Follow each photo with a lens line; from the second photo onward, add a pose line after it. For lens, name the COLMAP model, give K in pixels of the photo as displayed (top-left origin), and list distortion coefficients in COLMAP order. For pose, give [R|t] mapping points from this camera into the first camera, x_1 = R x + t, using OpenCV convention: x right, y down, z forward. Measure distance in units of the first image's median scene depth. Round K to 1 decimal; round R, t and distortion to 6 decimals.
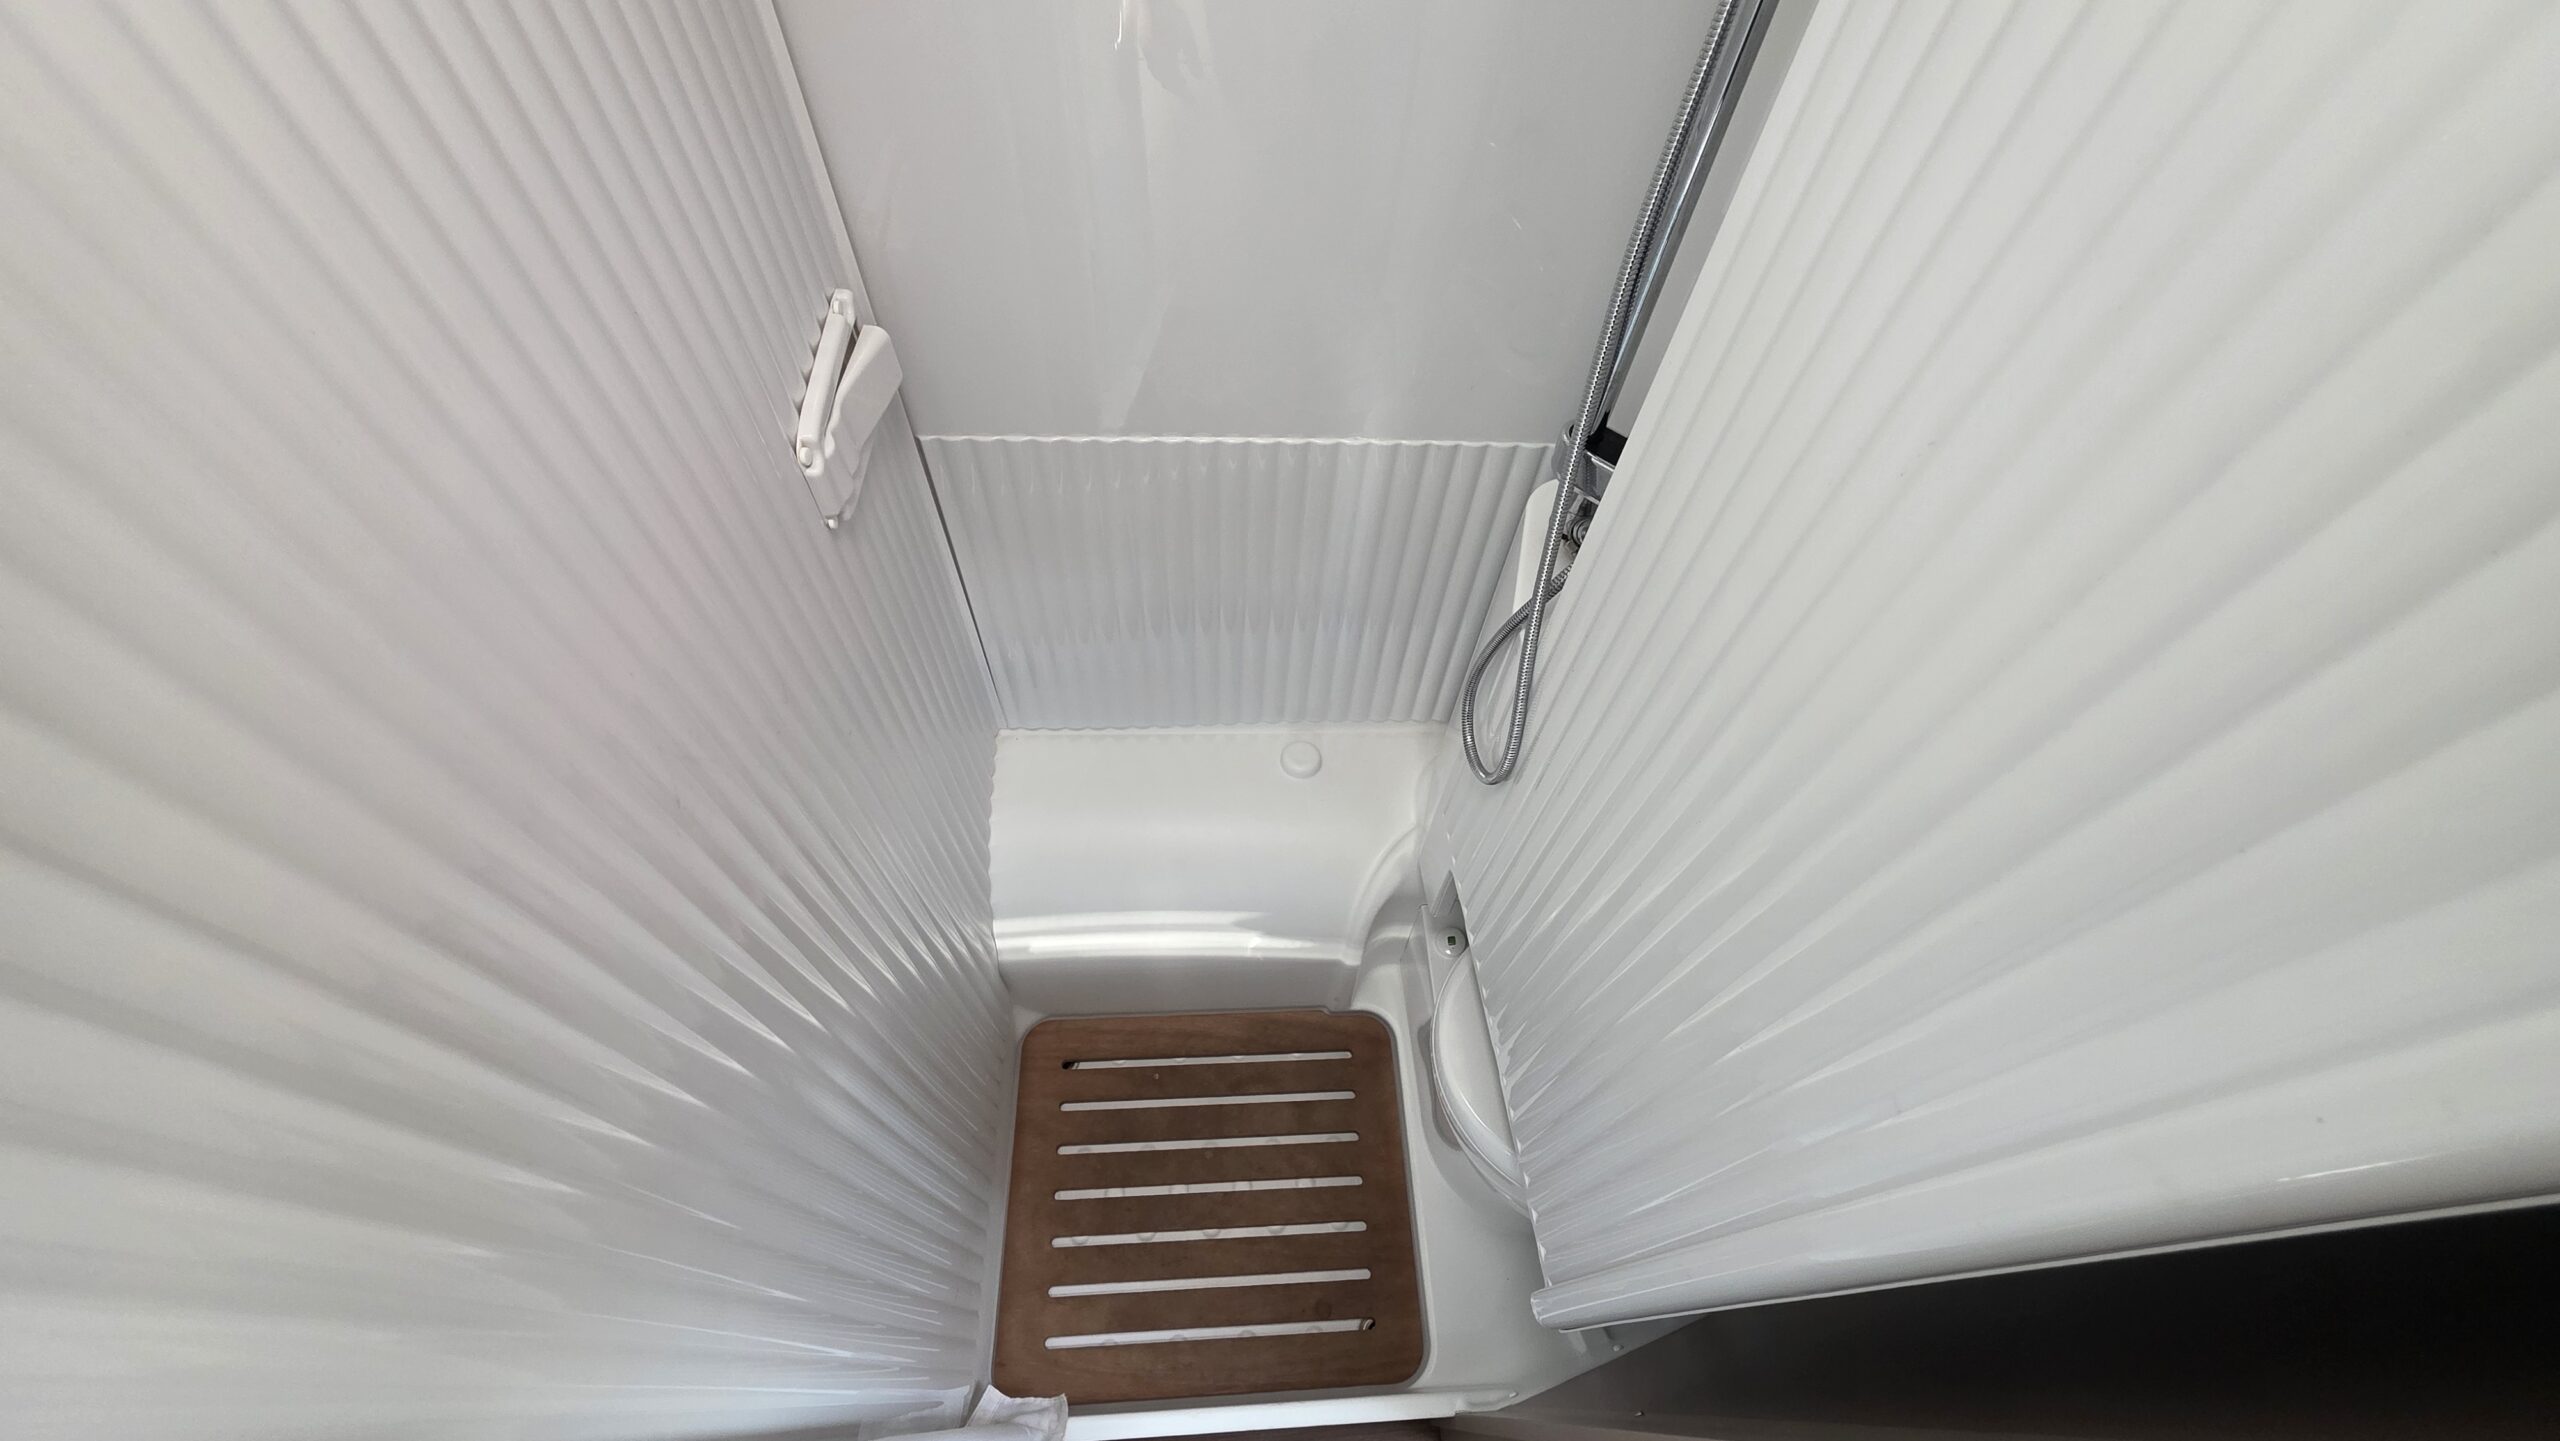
lens RADIAL K [[1018.7, 0, 1280.7], [0, 1018.7, 720.8], [0, 0, 1]] dist [0.004208, -0.000875]
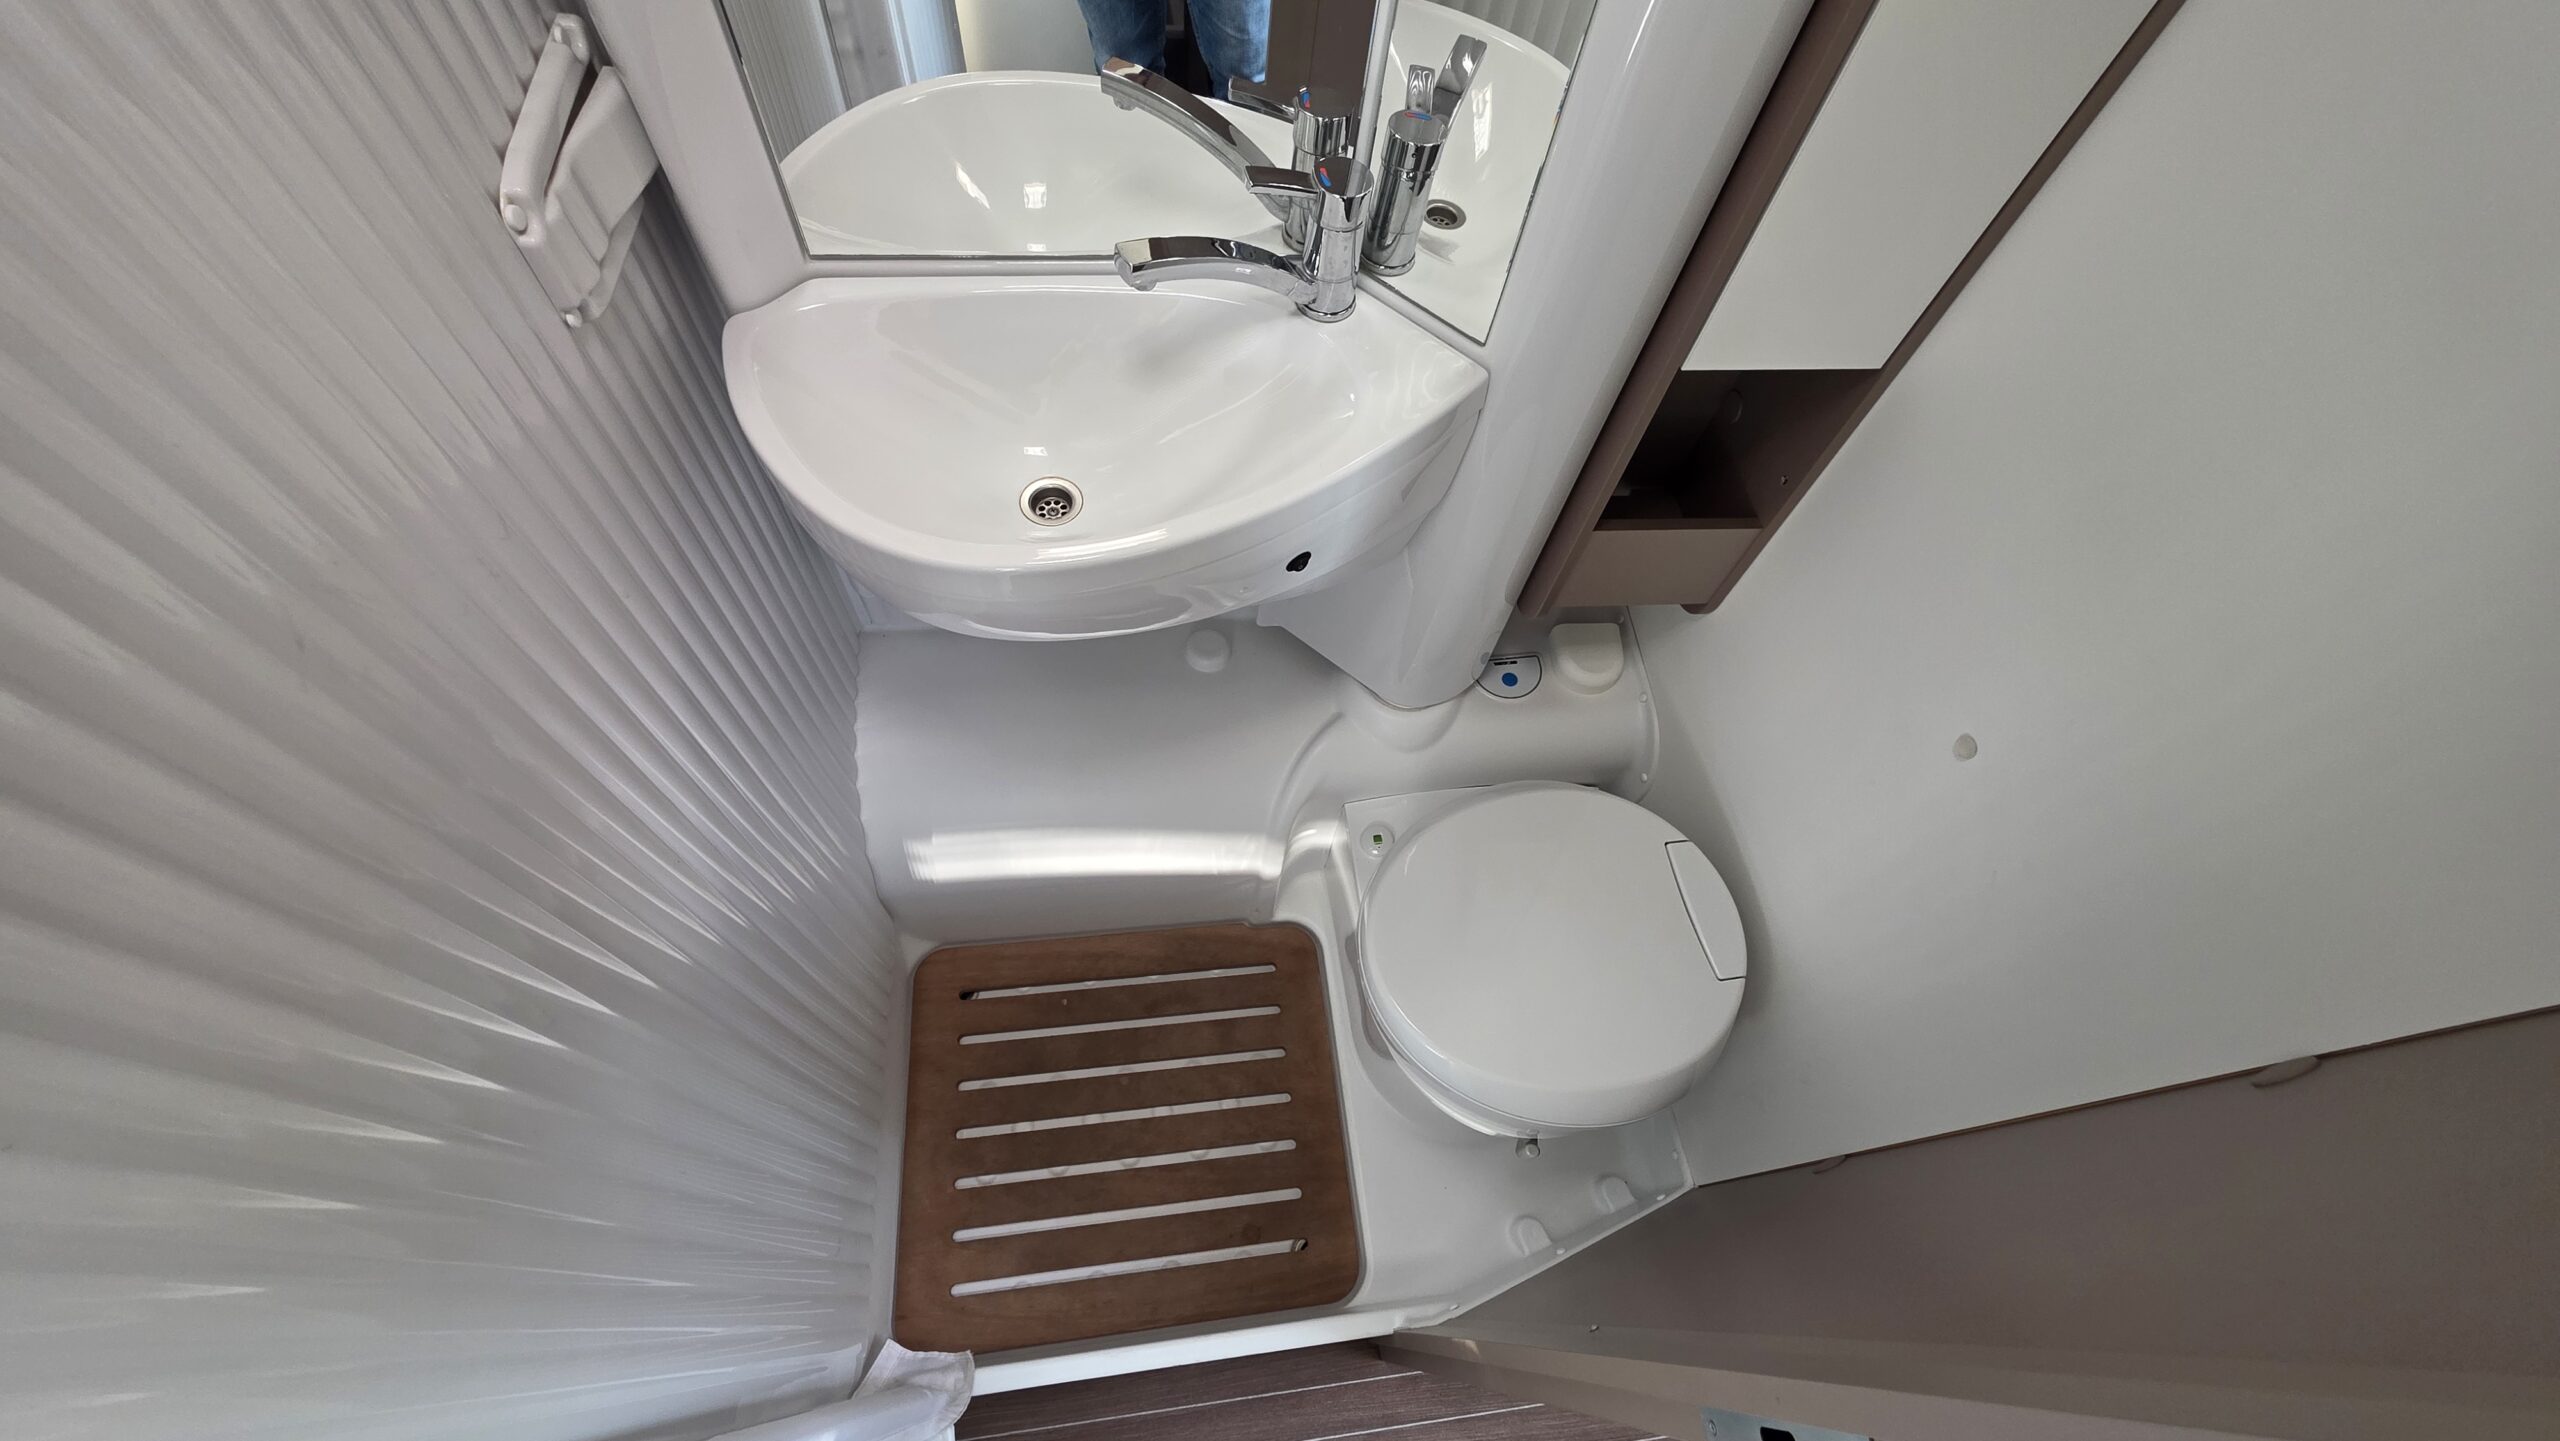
lens RADIAL K [[1018.7, 0, 1273.0], [0, 1018.7, 720.6], [0, 0, 1]] dist [0.004208, -0.000875]
pose [[0.997028, -0.039304, 0.066258, 0.016911], [0.034858, 0.997145, 0.066976, 0.043588], [-0.068701, -0.064468, 0.995552, 0.092988]]
